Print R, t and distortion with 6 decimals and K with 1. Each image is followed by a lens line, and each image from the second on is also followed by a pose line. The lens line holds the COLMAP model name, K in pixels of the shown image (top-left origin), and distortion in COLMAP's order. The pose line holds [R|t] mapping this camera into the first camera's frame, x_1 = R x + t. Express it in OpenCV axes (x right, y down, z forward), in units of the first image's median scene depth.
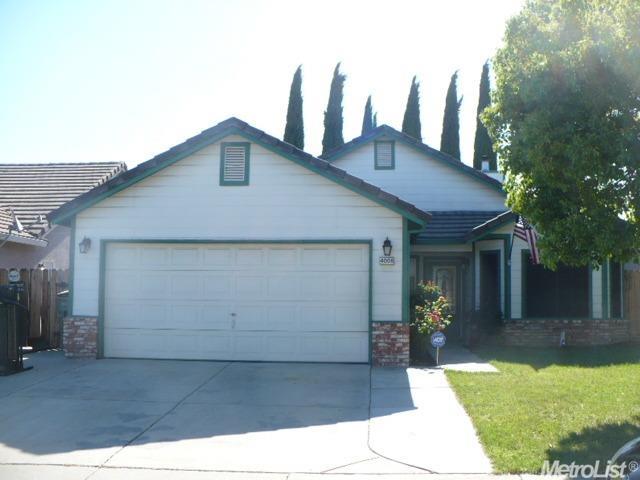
lens RADIAL K [[722.9, 0, 330.8], [0, 722.9, 237.0], [0, 0, 1]] dist [-0.261075, 0.333582]
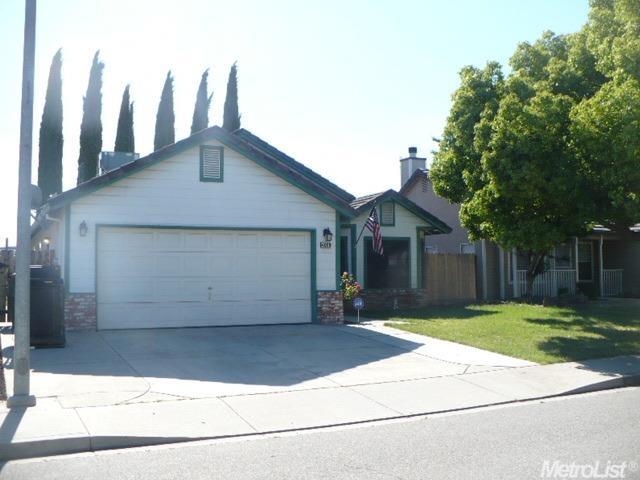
lens RADIAL K [[722.9, 0, 330.8], [0, 722.9, 237.0], [0, 0, 1]] dist [-0.261075, 0.333582]
pose [[0.869957, 0.012543, 0.492968, -0.553944], [-0.025801, 0.999465, 0.020103, -0.008085], [-0.492452, -0.030208, 0.869815, -0.151087]]
